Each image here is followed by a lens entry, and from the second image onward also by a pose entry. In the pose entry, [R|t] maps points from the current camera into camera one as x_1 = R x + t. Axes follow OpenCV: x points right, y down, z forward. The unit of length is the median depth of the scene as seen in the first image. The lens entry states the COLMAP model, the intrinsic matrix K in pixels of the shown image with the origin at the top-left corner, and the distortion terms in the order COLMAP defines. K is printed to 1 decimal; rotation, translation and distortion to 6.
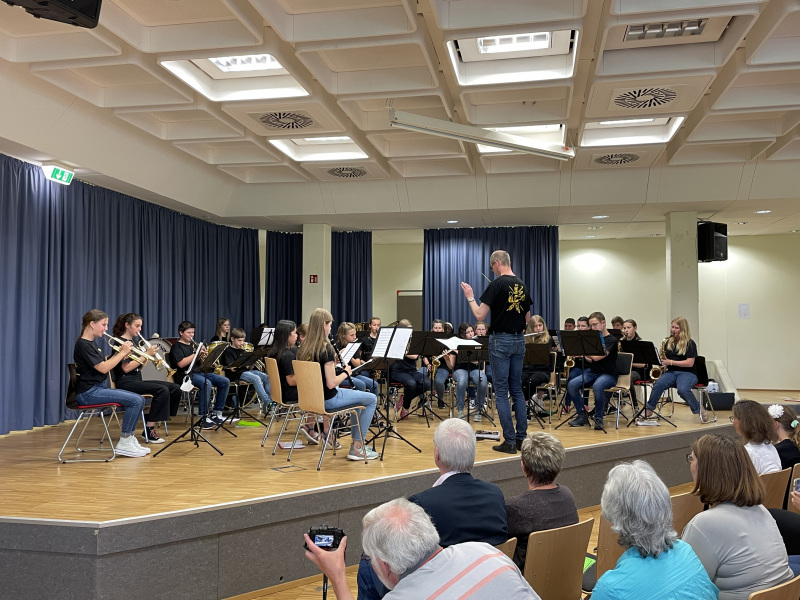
lens RADIAL K [[712.6, 0, 400.0], [0, 712.6, 300.0], [0, 0, 1]] dist [0.078303, -0.117831]
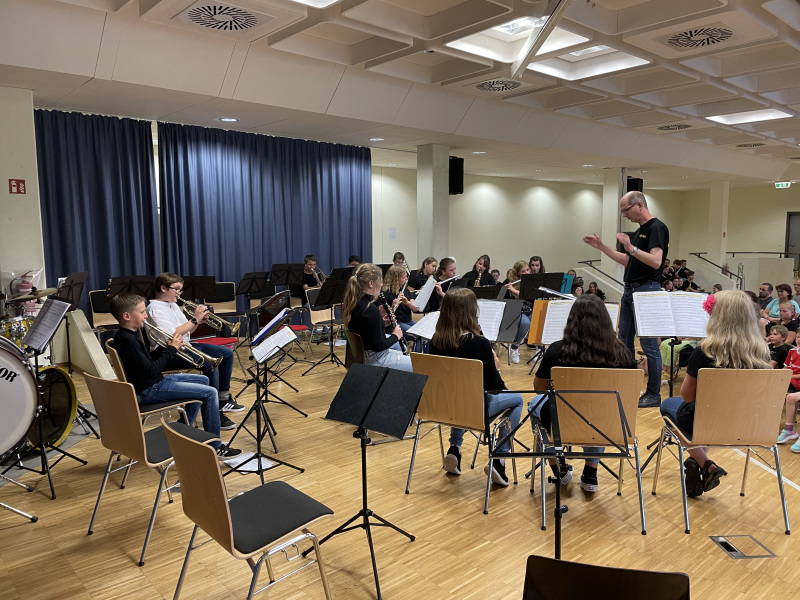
lens RADIAL K [[607.3, 0, 396.6], [0, 607.3, 311.3], [0, 0, 1]] dist [0.084733, -0.116064]
pose [[0.603118, -0.104969, 0.790715, -0.532313], [-0.029994, 0.987618, 0.153986, -0.024571], [-0.797088, -0.116588, 0.592502, 0.697207]]
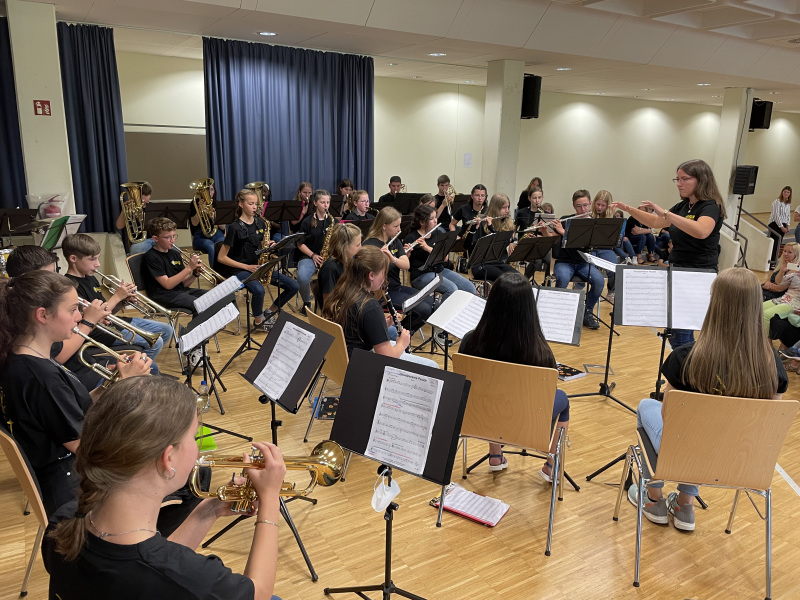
lens RADIAL K [[611.1, 0, 389.6], [0, 611.1, 298.7], [0, 0, 1]] dist [0.082549, -0.116215]
pose [[0.745192, -0.142753, 0.651392, -0.403022], [-0.048009, 0.962799, 0.265919, -0.042964], [-0.665120, -0.229433, 0.710616, 0.671406]]
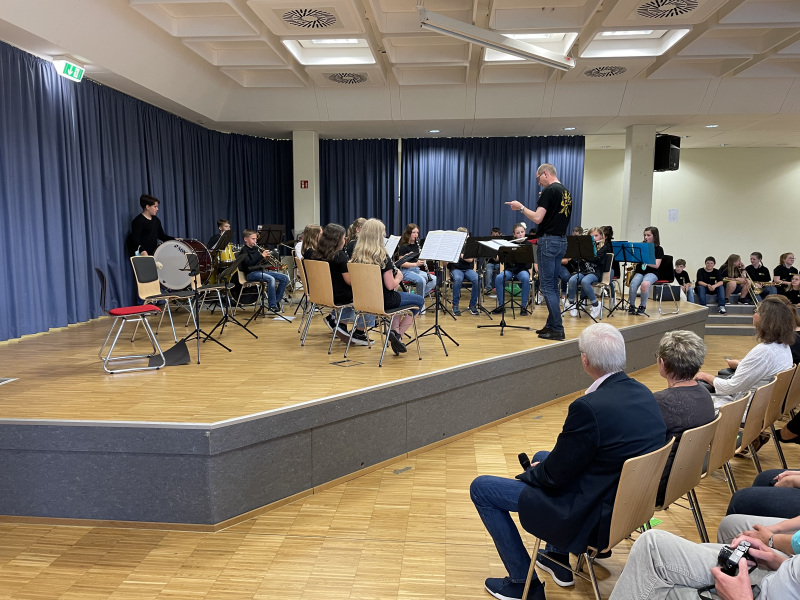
lens RADIAL K [[607.3, 0, 396.6], [0, 607.3, 311.3], [0, 0, 1]] dist [0.084733, -0.116064]
pose [[0.994583, -0.011062, 0.103353, -0.124912], [-0.006712, 0.985411, 0.170059, 0.002674], [-0.103727, -0.169831, 0.979999, 0.081919]]
